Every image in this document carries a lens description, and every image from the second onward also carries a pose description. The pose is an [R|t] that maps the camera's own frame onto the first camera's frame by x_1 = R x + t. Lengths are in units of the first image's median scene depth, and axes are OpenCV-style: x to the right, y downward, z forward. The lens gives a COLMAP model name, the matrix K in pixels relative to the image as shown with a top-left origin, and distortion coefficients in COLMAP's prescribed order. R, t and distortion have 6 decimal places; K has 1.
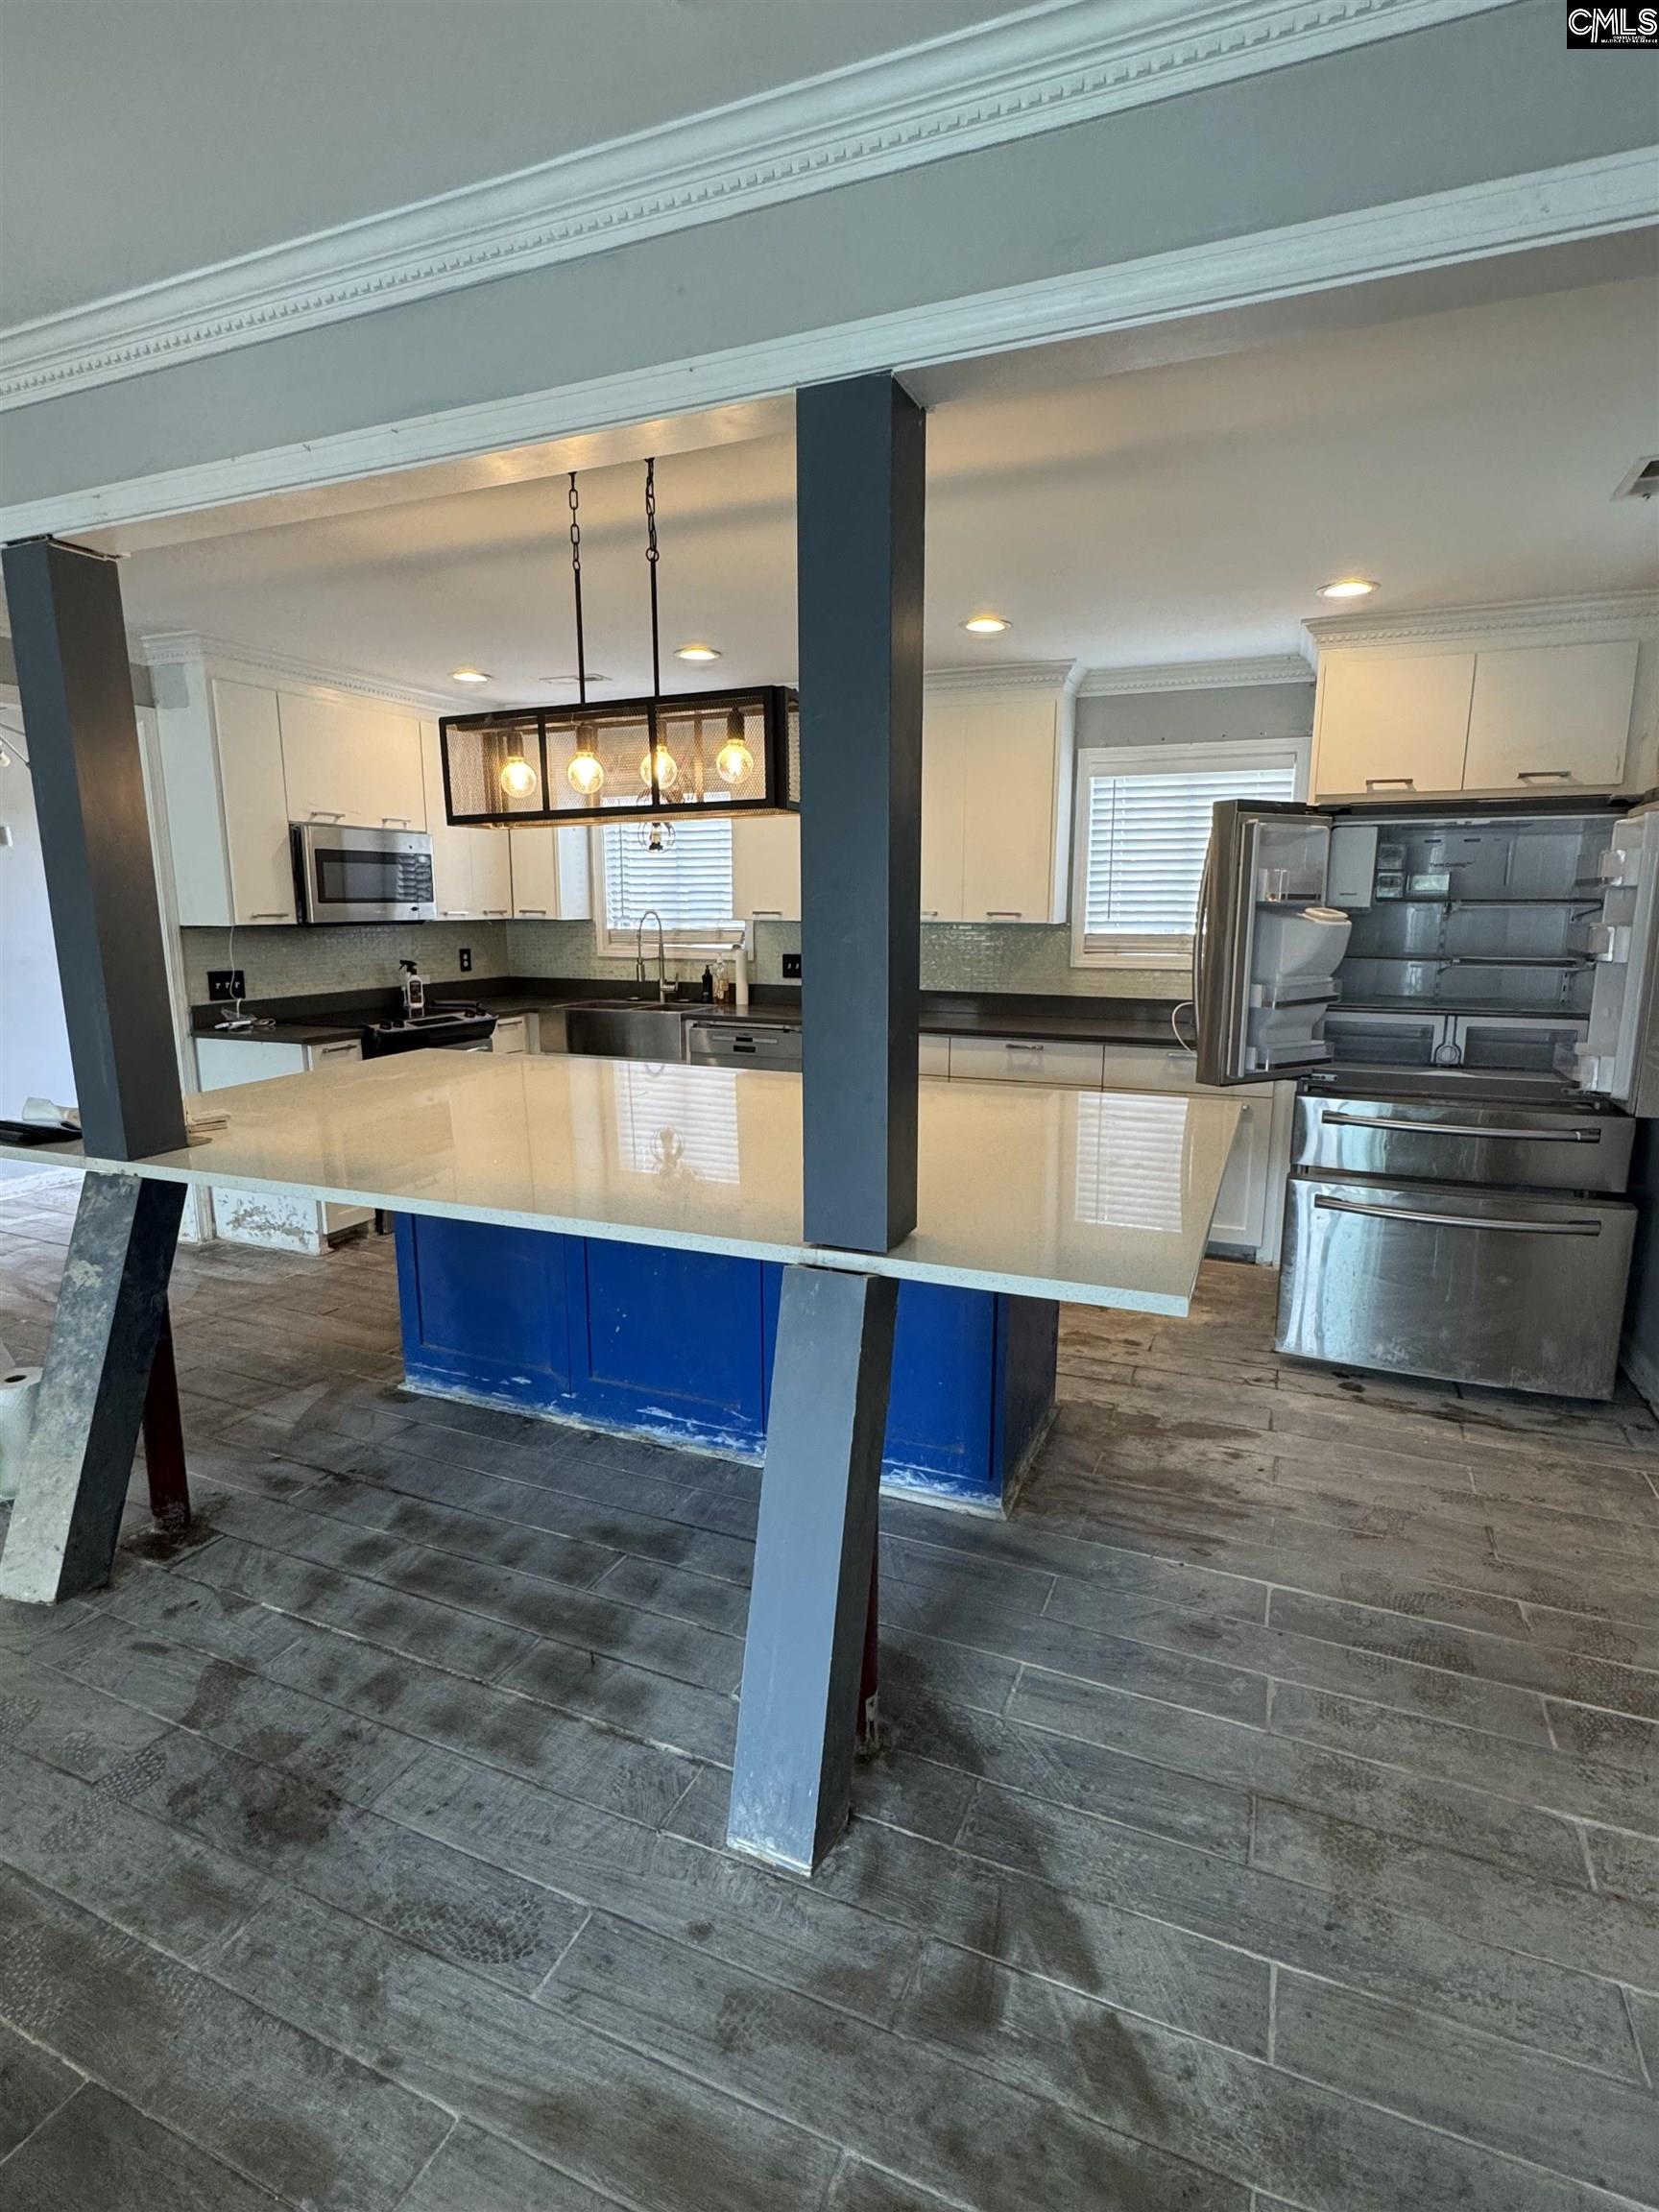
lens RADIAL K [[1103.8, 0, 830.4], [0, 1103.8, 1102.4], [0, 0, 1]] dist [0.002251, -0.000463]
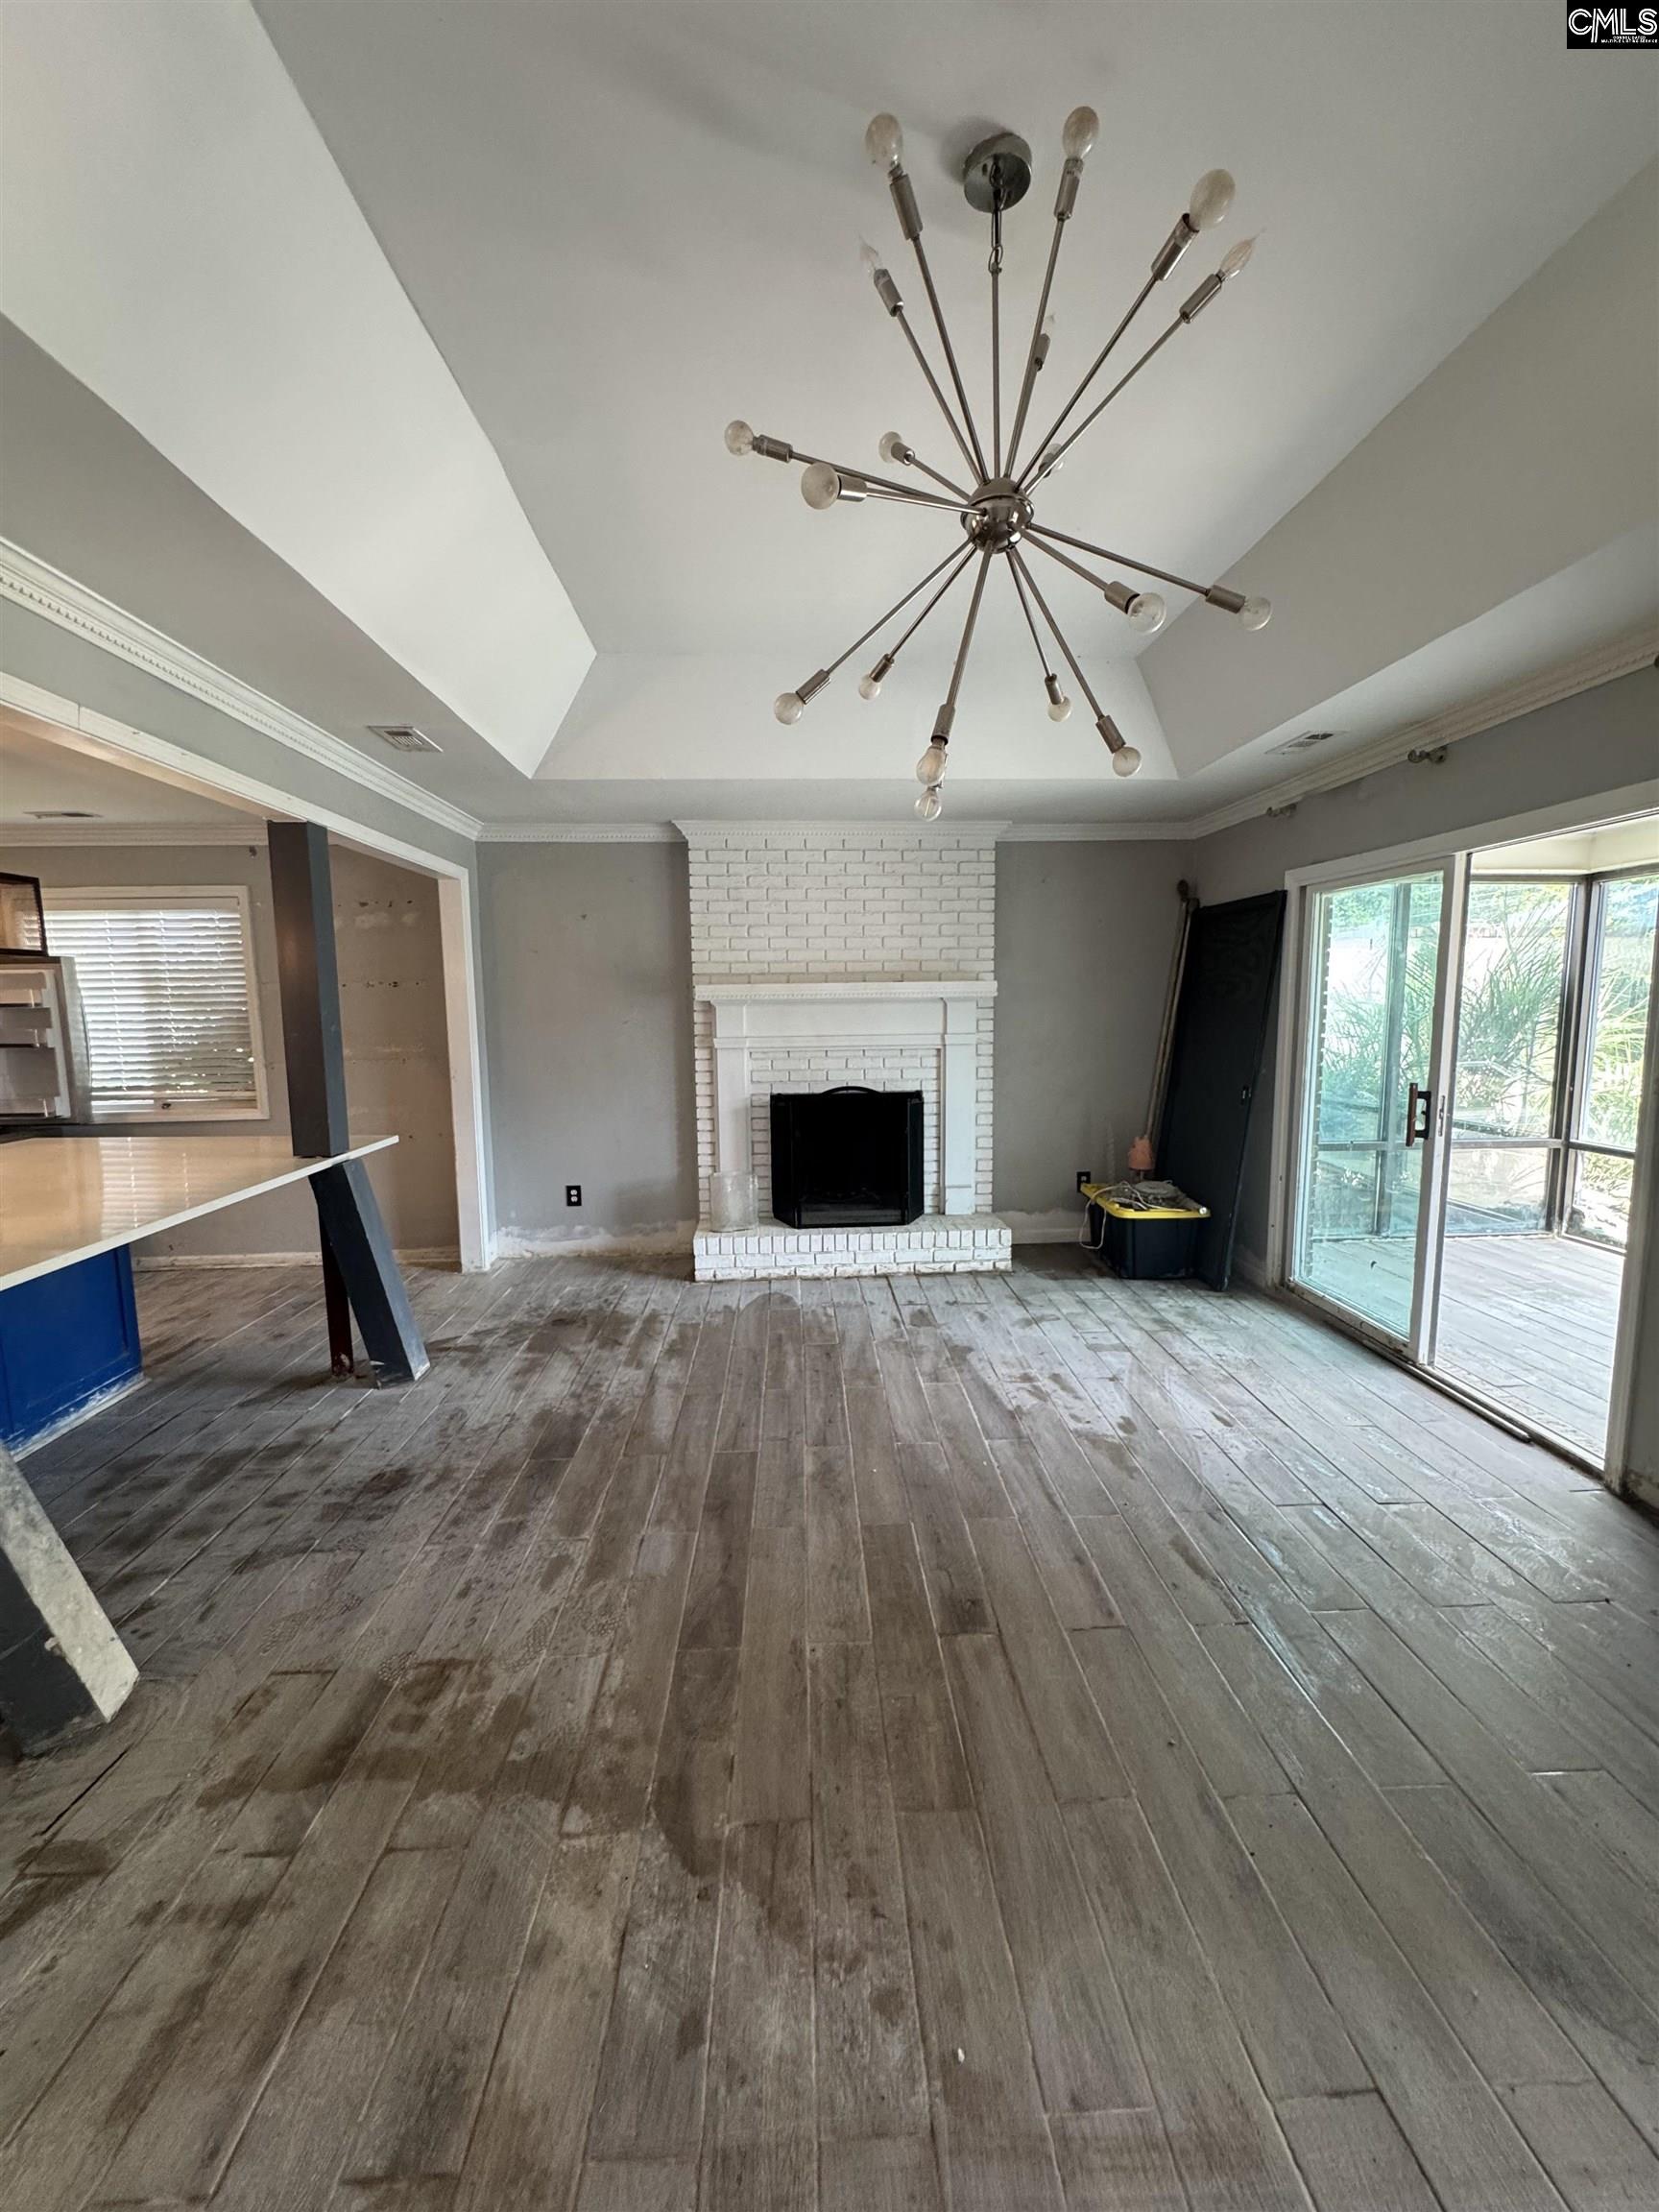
lens RADIAL K [[887.5, 0, 836.1], [0, 887.5, 1106.3], [0, 0, 1]] dist [0.001224, 0.000040]
pose [[-0.449861, -0.096381, 0.887883, -1.217669], [0.170857, 0.966510, 0.191484, -0.087371], [-0.876603, 0.237842, -0.418328, 0.456268]]
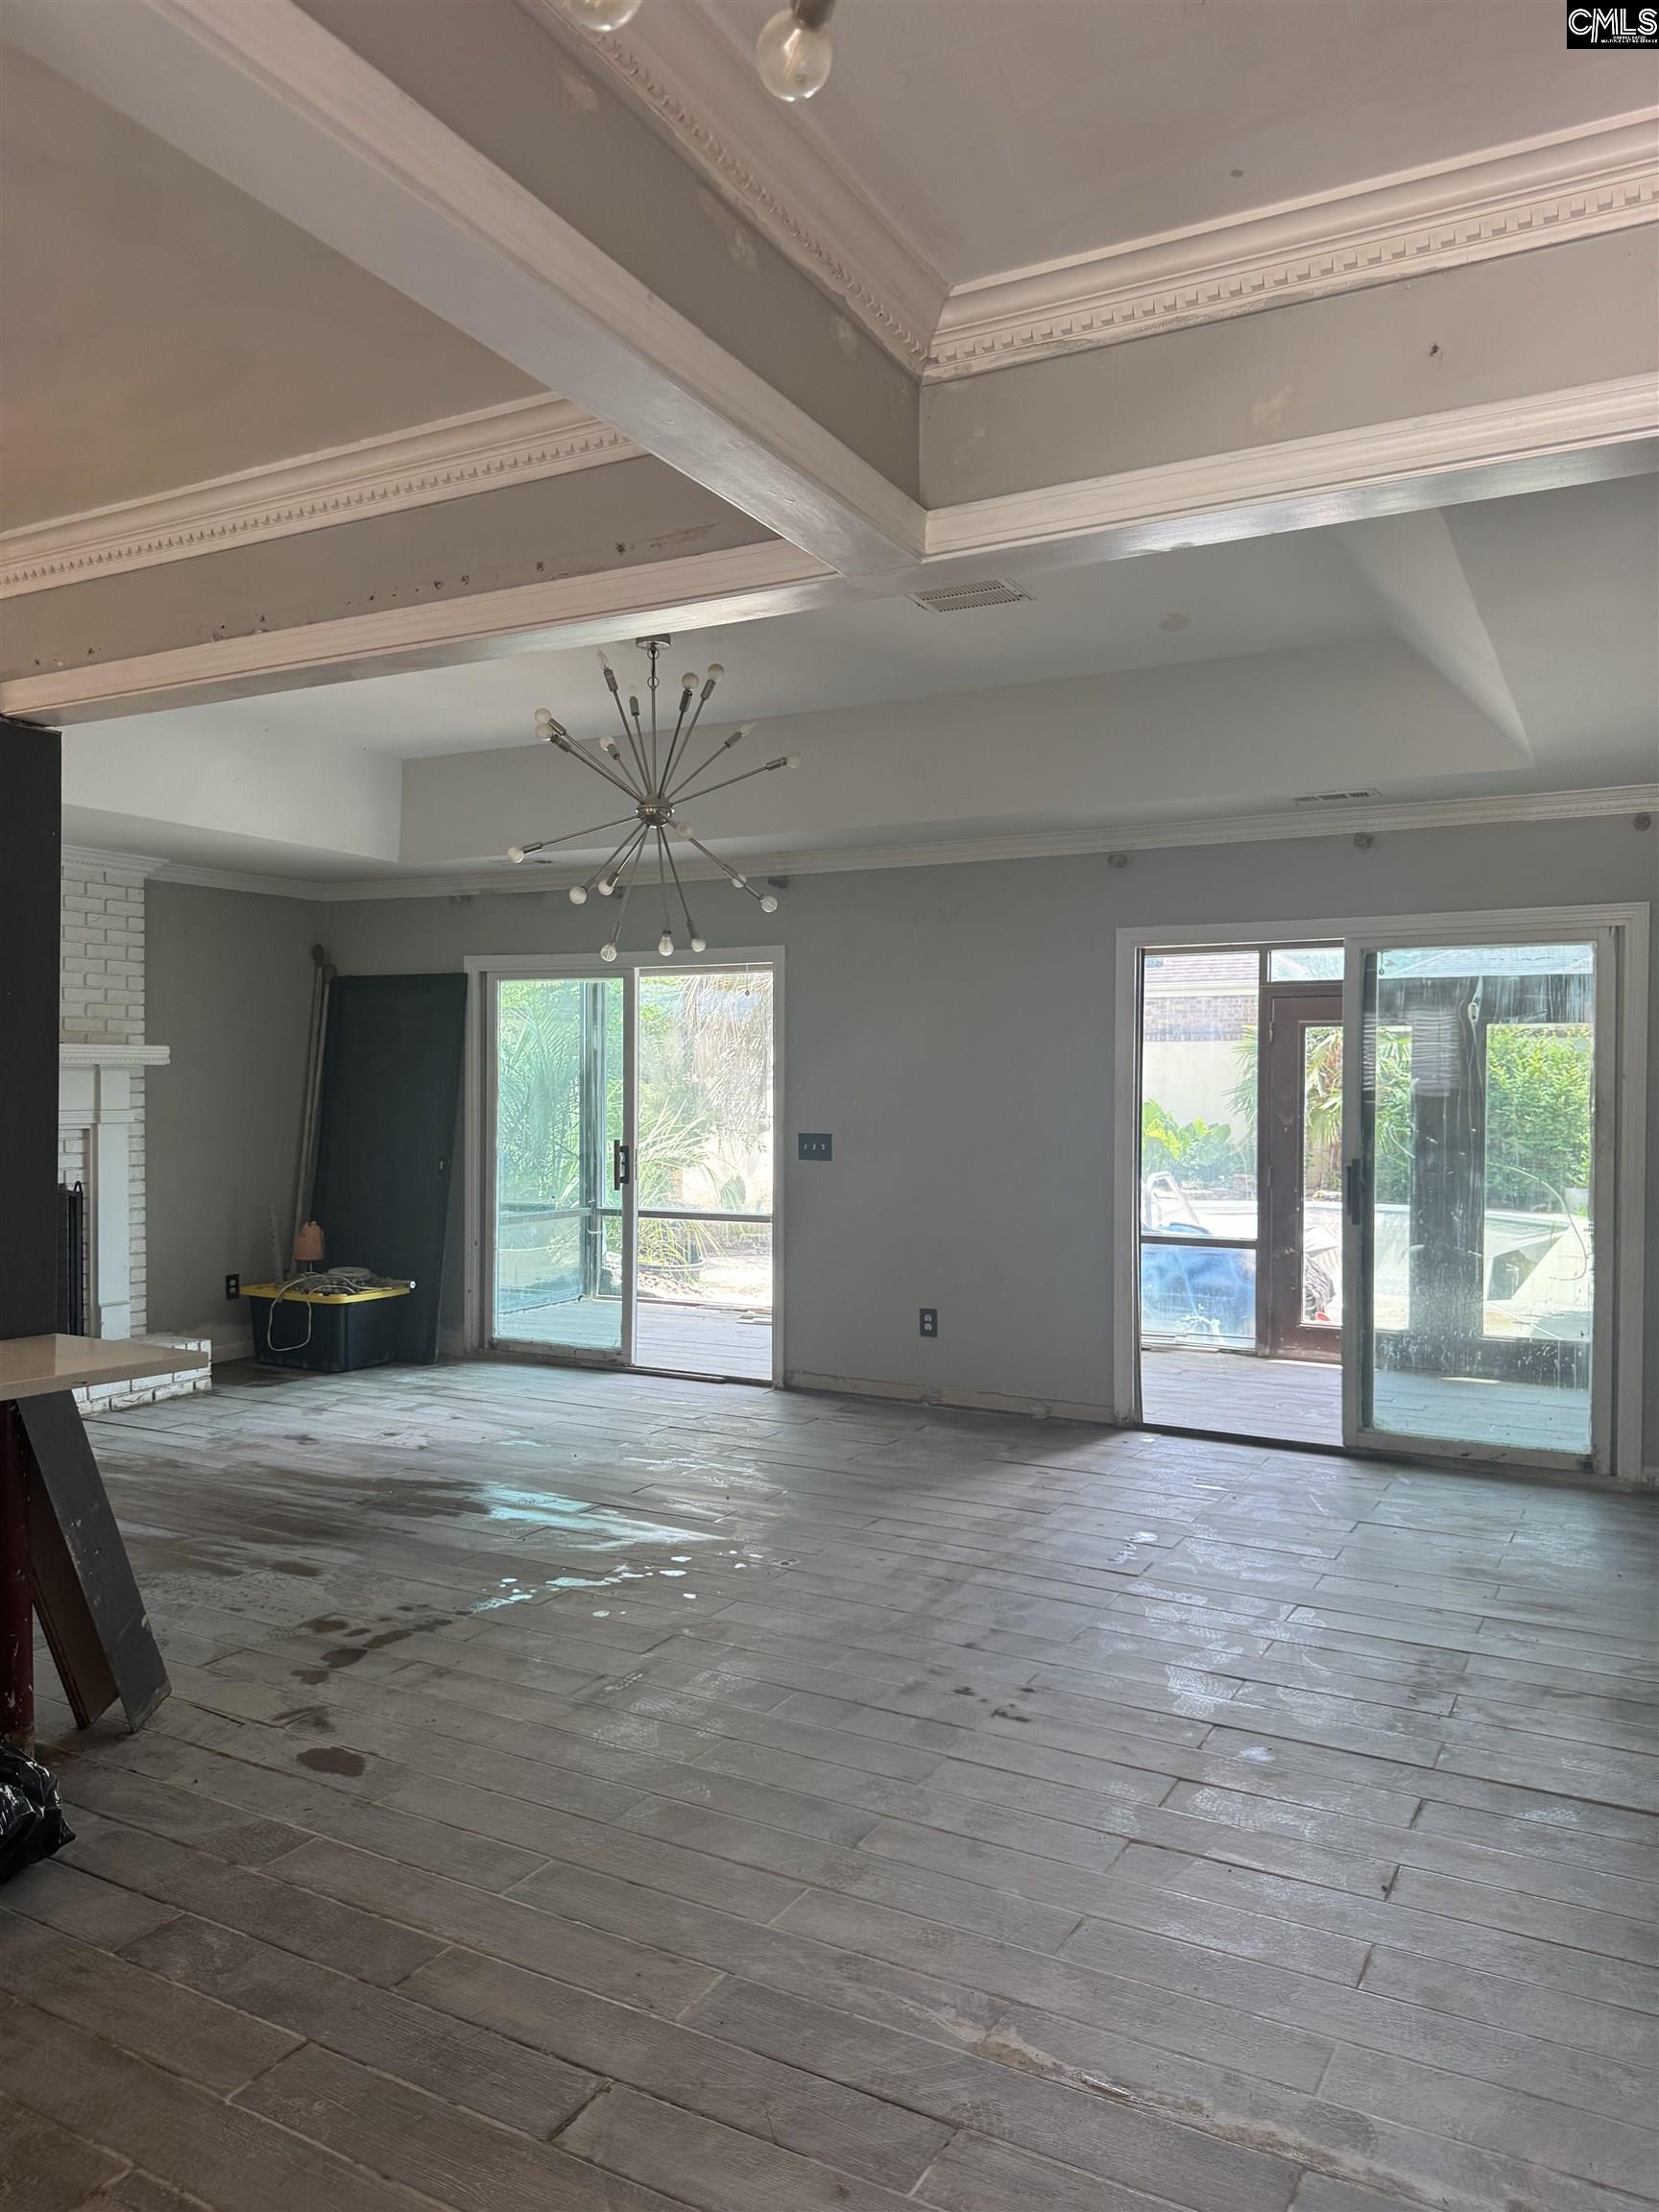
lens RADIAL K [[1545.7, 0, 826.7], [0, 1545.7, 1106.7], [0, 0, 1]] dist [0.065499, -0.000290]
pose [[-0.996156, -0.002869, 0.087548, -1.105379], [0.014004, 0.981393, 0.191499, -0.293970], [-0.086468, 0.191988, -0.977581, 1.690705]]
